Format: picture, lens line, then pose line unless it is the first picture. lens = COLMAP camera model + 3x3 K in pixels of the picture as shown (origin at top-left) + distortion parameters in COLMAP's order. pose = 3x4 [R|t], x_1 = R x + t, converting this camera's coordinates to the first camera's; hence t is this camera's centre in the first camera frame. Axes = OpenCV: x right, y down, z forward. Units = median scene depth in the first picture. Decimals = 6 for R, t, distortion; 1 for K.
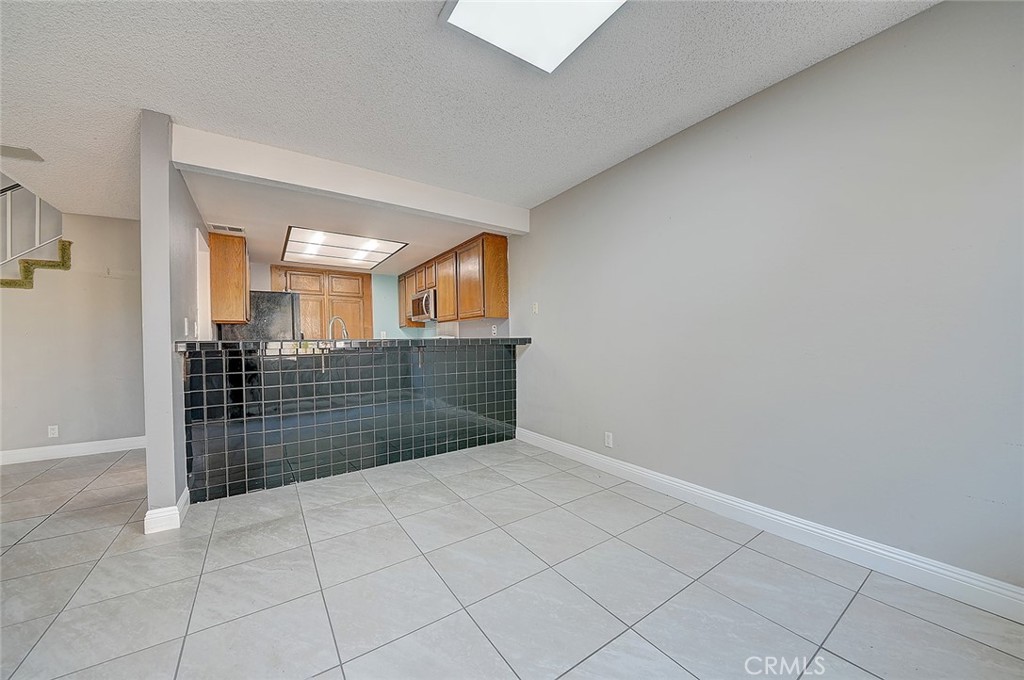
lens RADIAL K [[365.0, 0, 509.4], [0, 365.0, 349.7], [0, 0, 1]] dist [-0.000333, -0.000116]
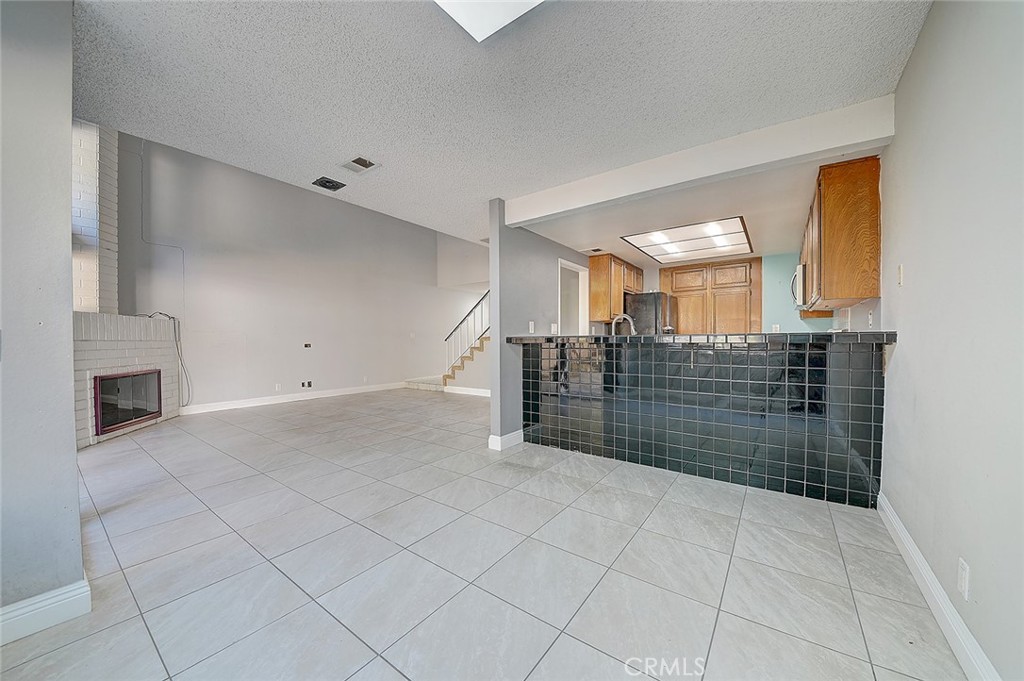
lens RADIAL K [[360.8, 0, 514.4], [0, 360.8, 340.8], [0, 0, 1]] dist [-0.000579, -0.000264]
pose [[0.334674, 0.017249, -0.942176, 0.359870], [-0.025679, 0.999628, 0.009179, -0.009316], [0.941984, 0.021122, 0.334993, 0.293712]]
